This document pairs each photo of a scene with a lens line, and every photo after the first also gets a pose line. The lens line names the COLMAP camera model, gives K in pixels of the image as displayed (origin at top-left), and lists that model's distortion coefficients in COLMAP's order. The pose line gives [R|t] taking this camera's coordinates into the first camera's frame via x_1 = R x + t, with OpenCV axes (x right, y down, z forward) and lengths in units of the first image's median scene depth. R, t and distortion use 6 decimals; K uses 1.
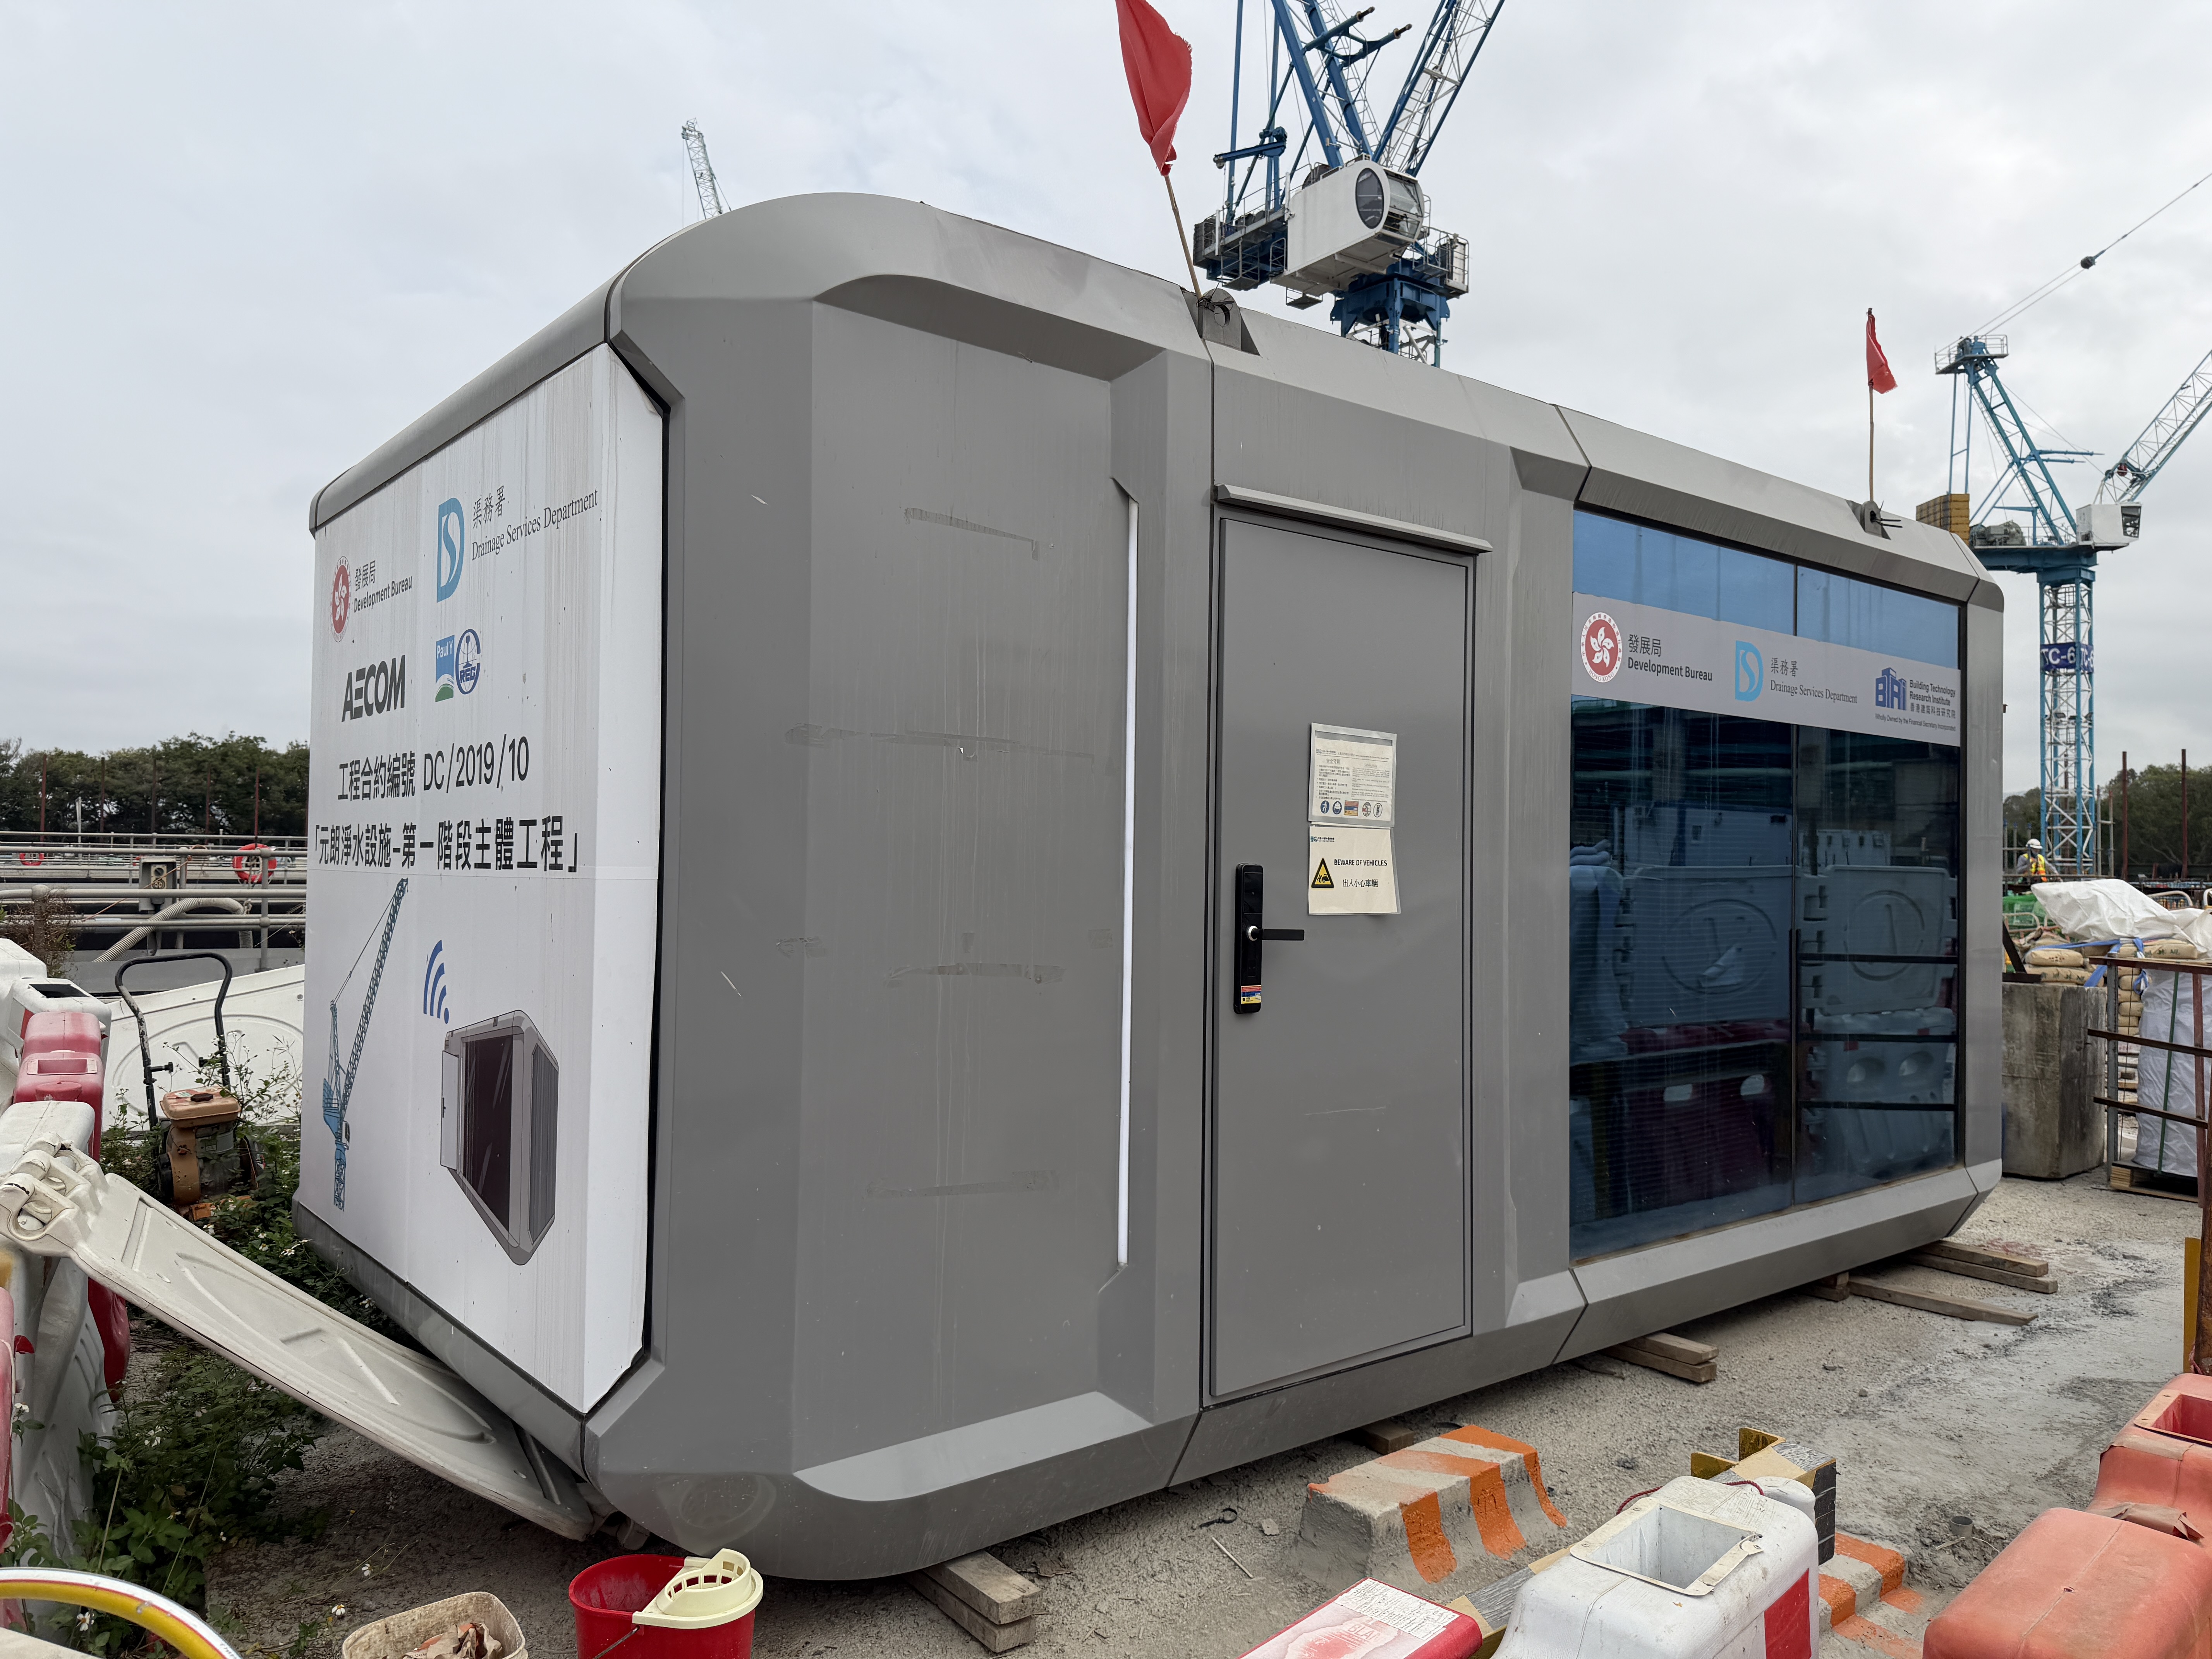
lens RADIAL K [[1569.3, 0, 1105.7], [0, 1569.3, 828.9], [0, 0, 1]] dist [-0.008216, -0.002683]
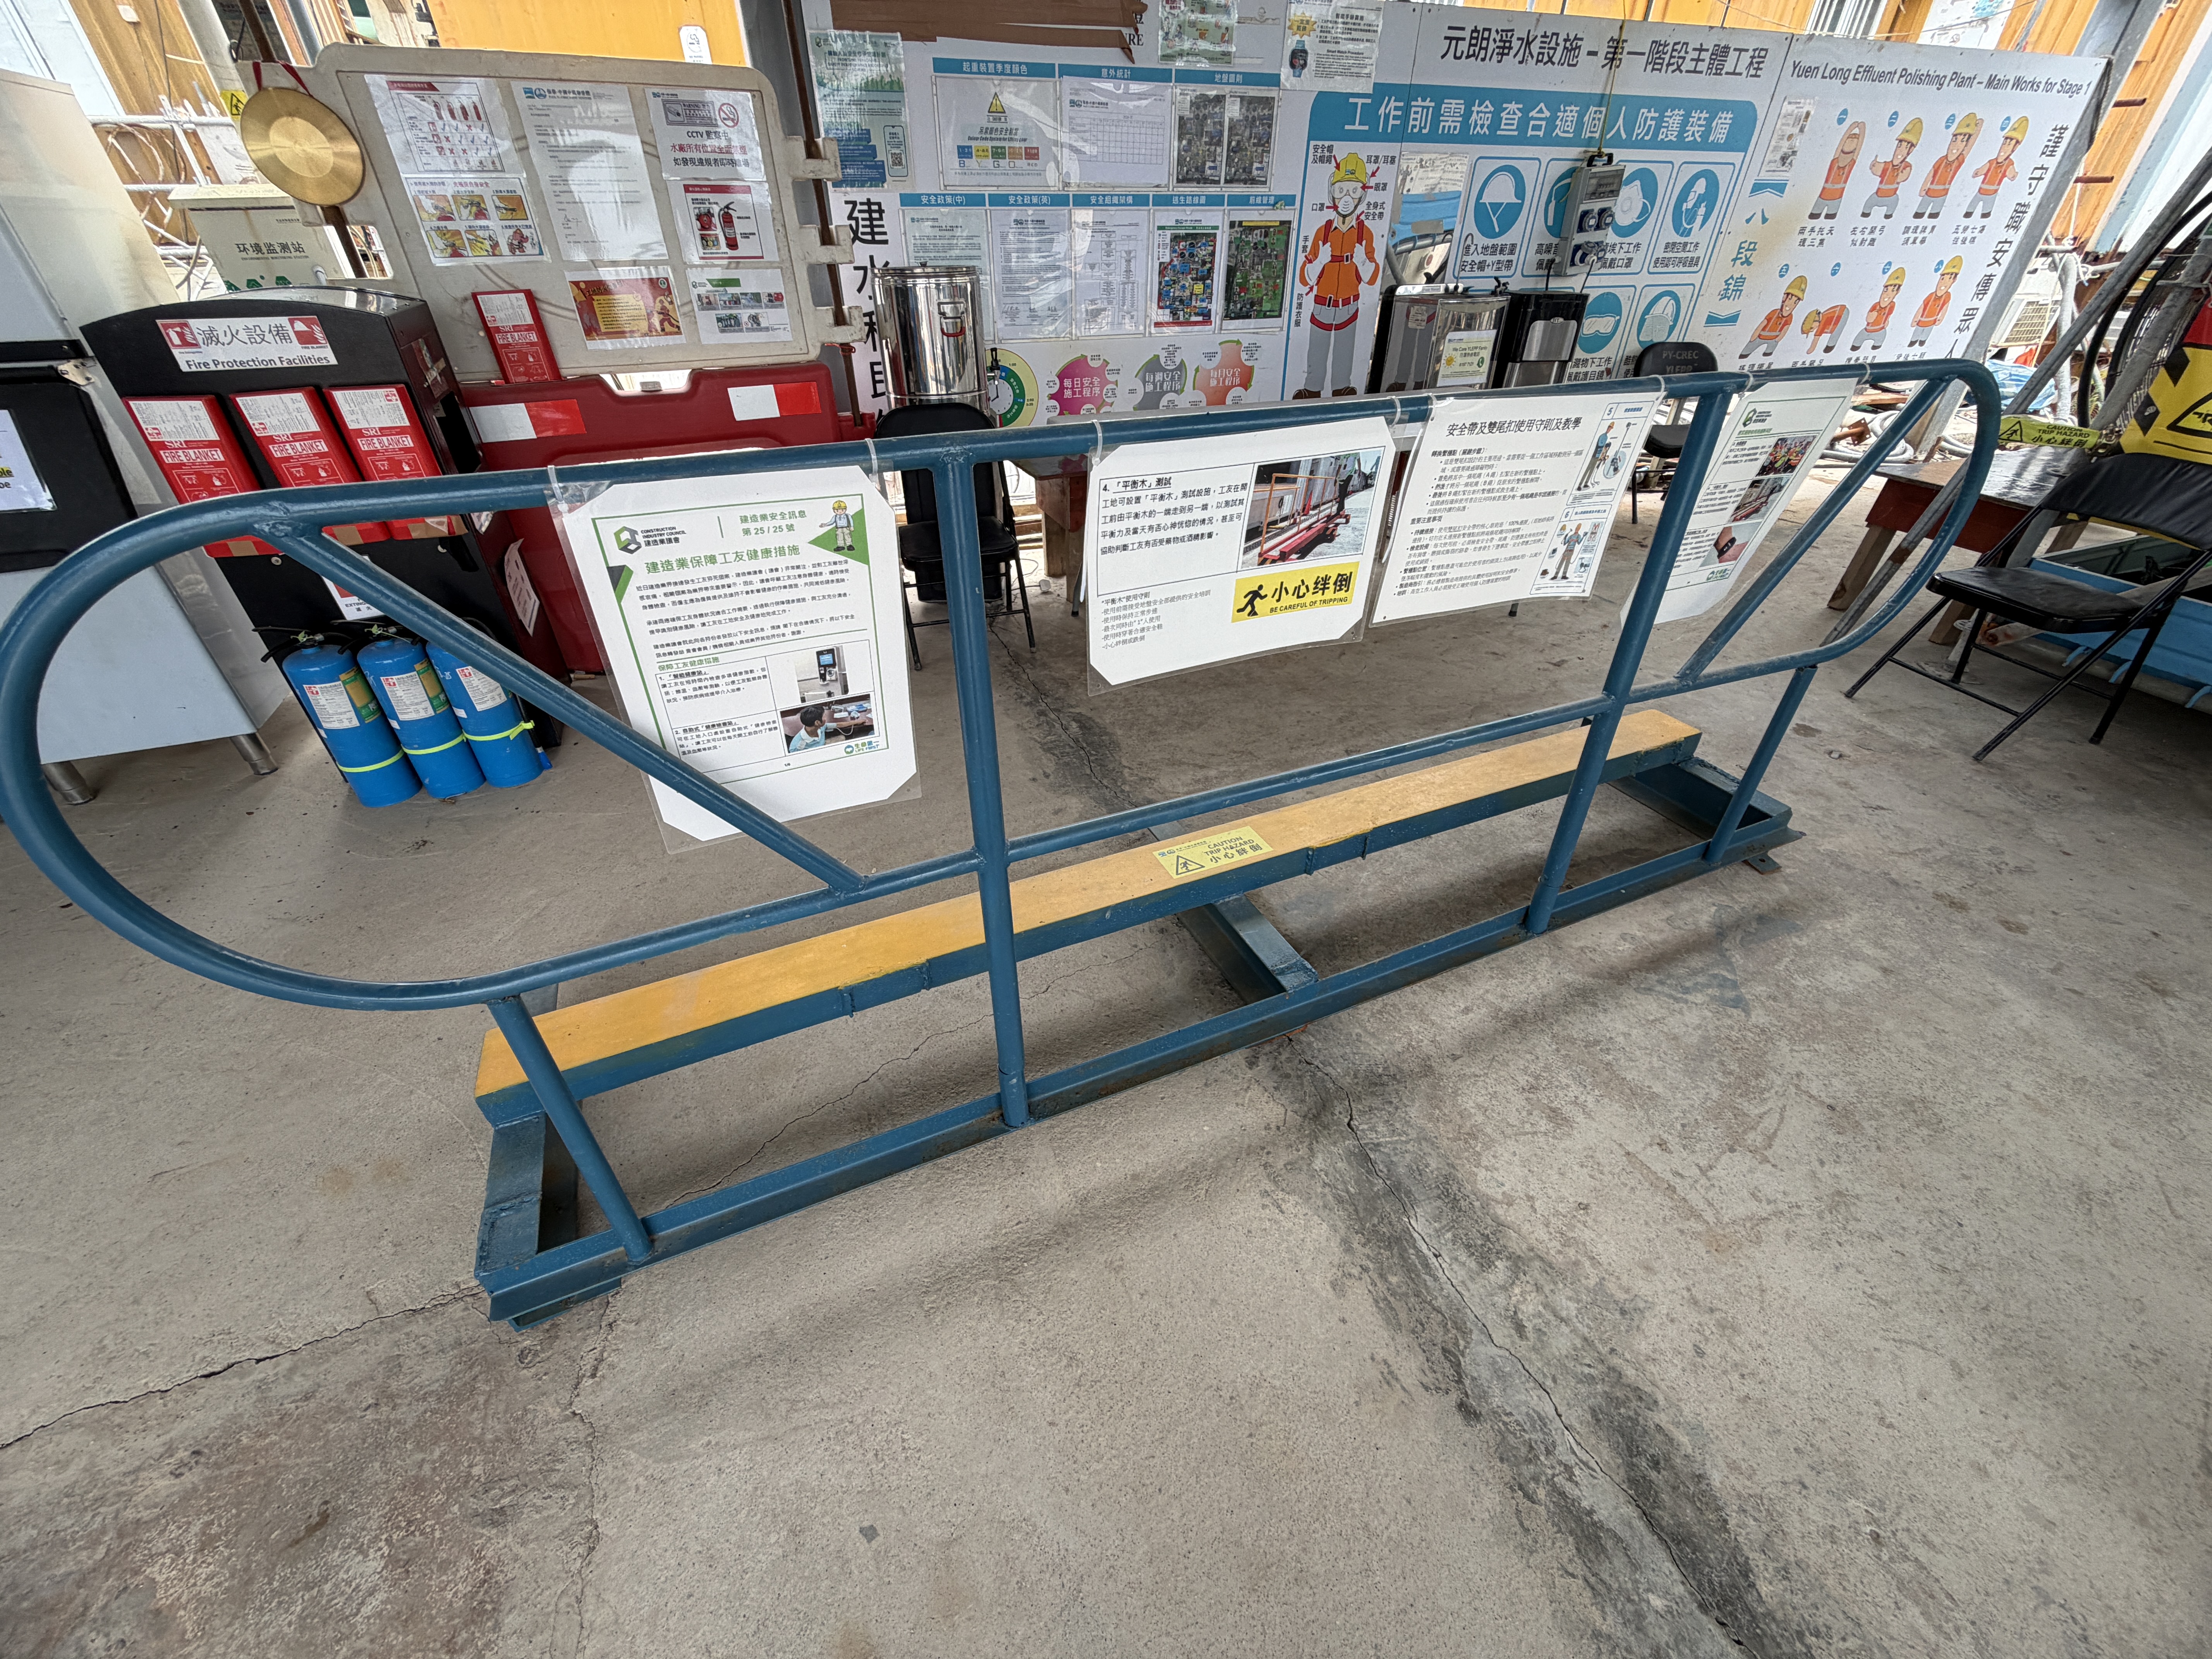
lens RADIAL K [[887.1, 0, 1107.5], [0, 887.1, 832.3], [0, 0, 1]] dist [0.000280, 0.000038]
pose [[0.265917, -0.565176, 0.780938, -2.153545], [-0.017431, 0.807154, 0.590084, 0.161278], [-0.963838, -0.170526, 0.204785, 1.353113]]
